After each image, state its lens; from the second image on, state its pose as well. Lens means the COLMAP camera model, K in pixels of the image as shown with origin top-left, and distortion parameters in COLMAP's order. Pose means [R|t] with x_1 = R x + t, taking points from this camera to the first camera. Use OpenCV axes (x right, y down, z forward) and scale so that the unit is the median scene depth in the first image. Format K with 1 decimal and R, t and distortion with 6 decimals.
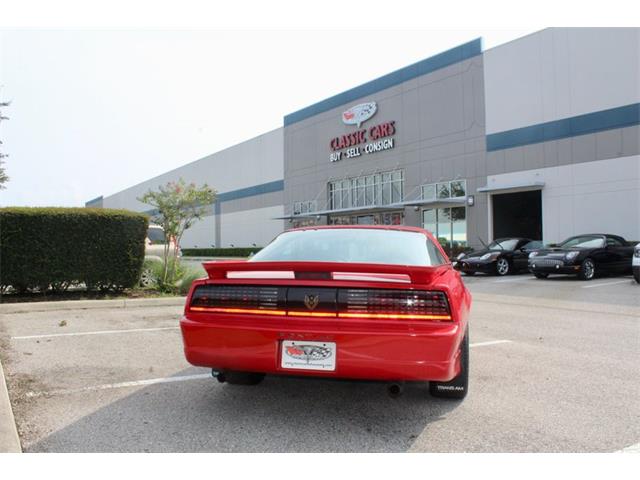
lens RADIAL K [[539.4, 0, 320.0], [0, 539.4, 240.0], [0, 0, 1]] dist [-0.170410, 0.156699]
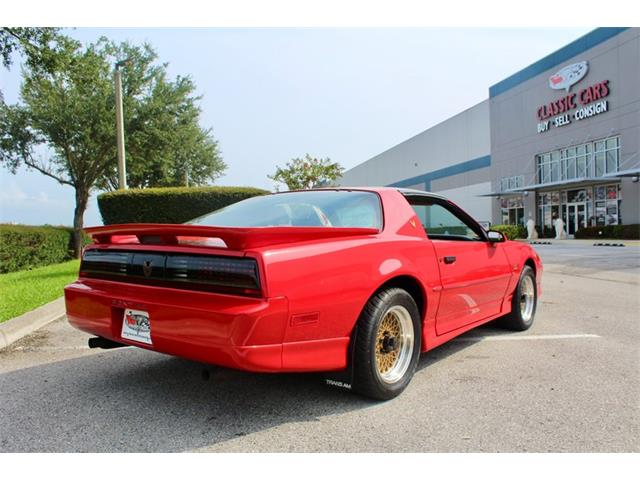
lens RADIAL K [[539.4, 0, 320.0], [0, 539.4, 240.0], [0, 0, 1]] dist [-0.170410, 0.156699]
pose [[0.912473, 0.001430, -0.409135, 0.103868], [0.013639, 0.999332, 0.033912, 0.006710], [0.408910, -0.036524, 0.911844, 0.049923]]
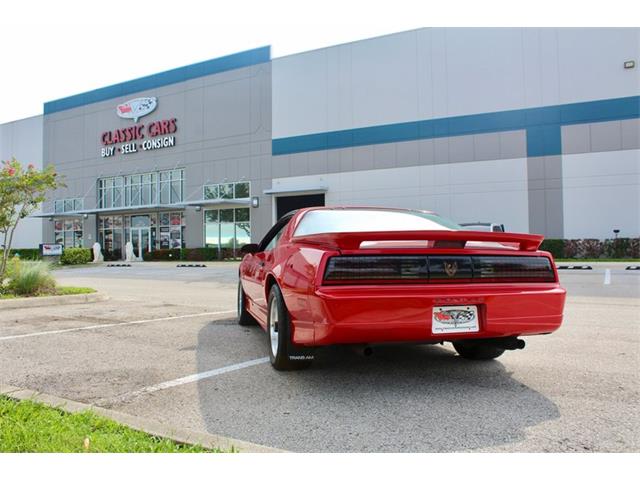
lens RADIAL K [[541.8, 0, 320.0], [0, 541.8, 240.0], [0, 0, 1]] dist [-0.170207, 0.158854]
pose [[0.892313, 0.007467, 0.451356, -0.120292], [-0.004079, 0.999956, -0.008478, 0.011384], [-0.451399, 0.005724, 0.892304, 0.029890]]
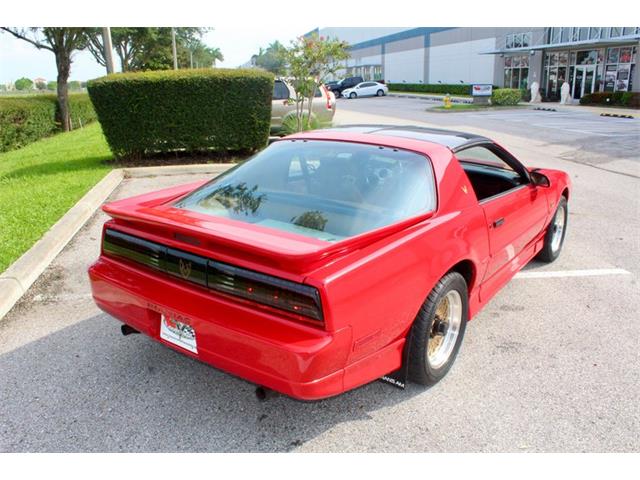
lens RADIAL K [[541.8, 0, 320.0], [0, 541.8, 240.0], [0, 0, 1]] dist [-0.170207, 0.158854]
pose [[0.919148, 0.109527, -0.378380, 0.080503], [0.011377, 0.952785, 0.303432, -0.029580], [0.393749, -0.283204, 0.874504, 0.062479]]
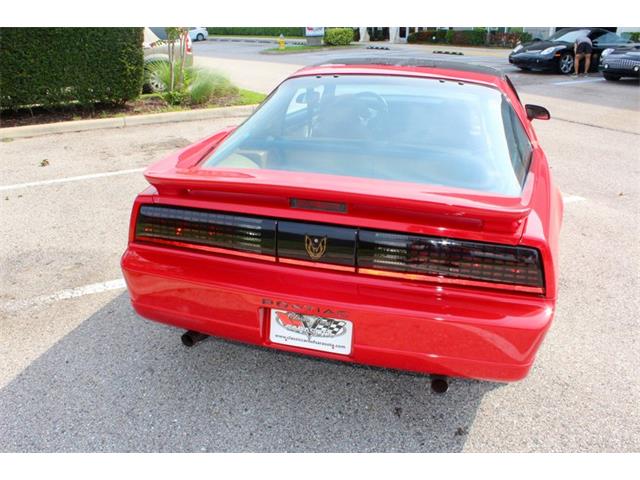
lens RADIAL K [[547.4, 0, 320.0], [0, 547.4, 240.0], [0, 0, 1]] dist [-0.156040, 0.139309]
pose [[0.997779, 0.023837, -0.062200, 0.004703], [0.002508, 0.919670, 0.392683, -0.023444], [0.066564, -0.391967, 0.917568, 0.071515]]
